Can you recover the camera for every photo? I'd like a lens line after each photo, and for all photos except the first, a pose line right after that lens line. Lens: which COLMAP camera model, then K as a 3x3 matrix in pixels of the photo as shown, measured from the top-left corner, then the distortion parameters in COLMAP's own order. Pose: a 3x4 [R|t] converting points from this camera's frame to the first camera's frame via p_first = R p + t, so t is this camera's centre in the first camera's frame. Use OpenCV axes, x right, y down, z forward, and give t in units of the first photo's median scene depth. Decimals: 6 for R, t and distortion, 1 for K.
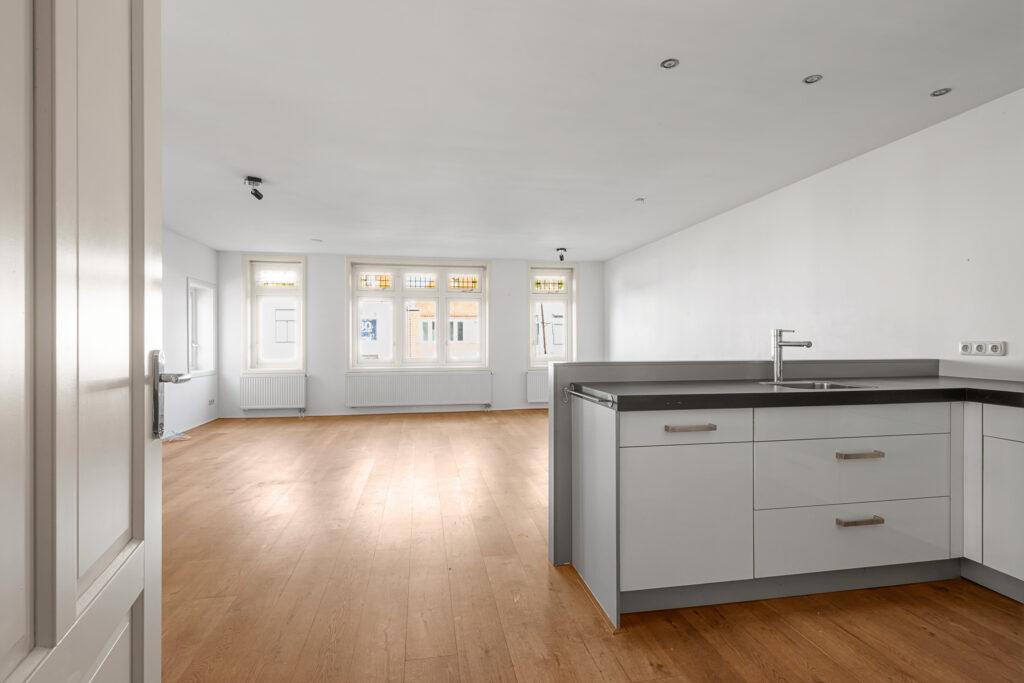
lens RADIAL K [[494.0, 0, 509.6], [0, 494.0, 340.7], [0, 0, 1]] dist [-0.001108, 0.000819]
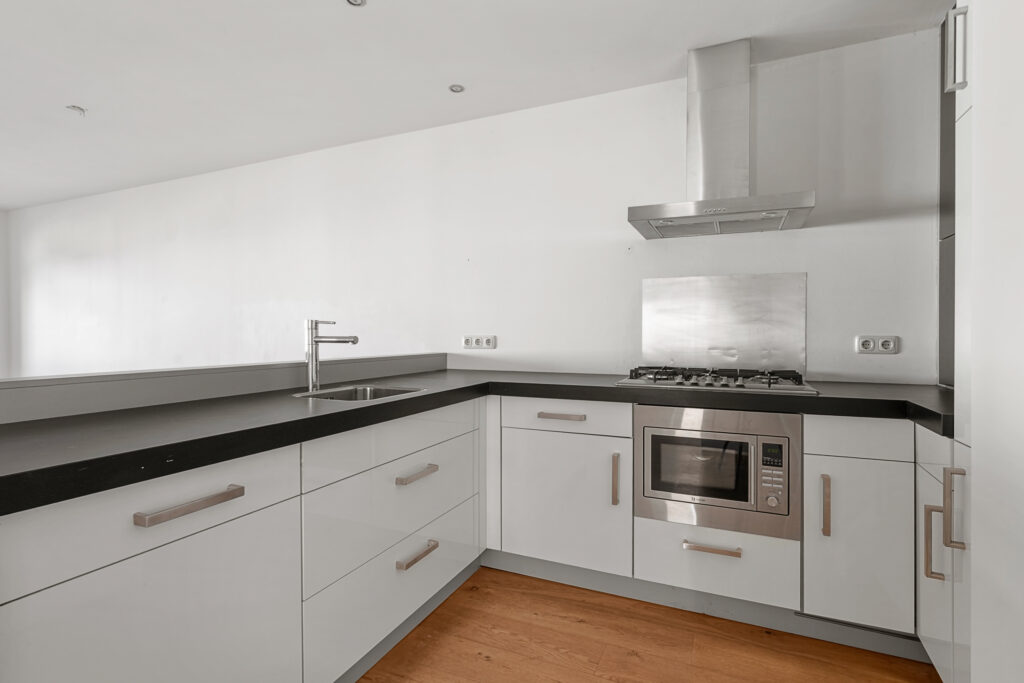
lens RADIAL K [[494.0, 0, 509.6], [0, 494.0, 340.7], [0, 0, 1]] dist [-0.001108, 0.000819]
pose [[0.568870, -0.010065, 0.822366, 0.113883], [0.002849, 0.999943, 0.010268, 0.001455], [-0.822423, -0.003498, 0.568866, 0.375306]]
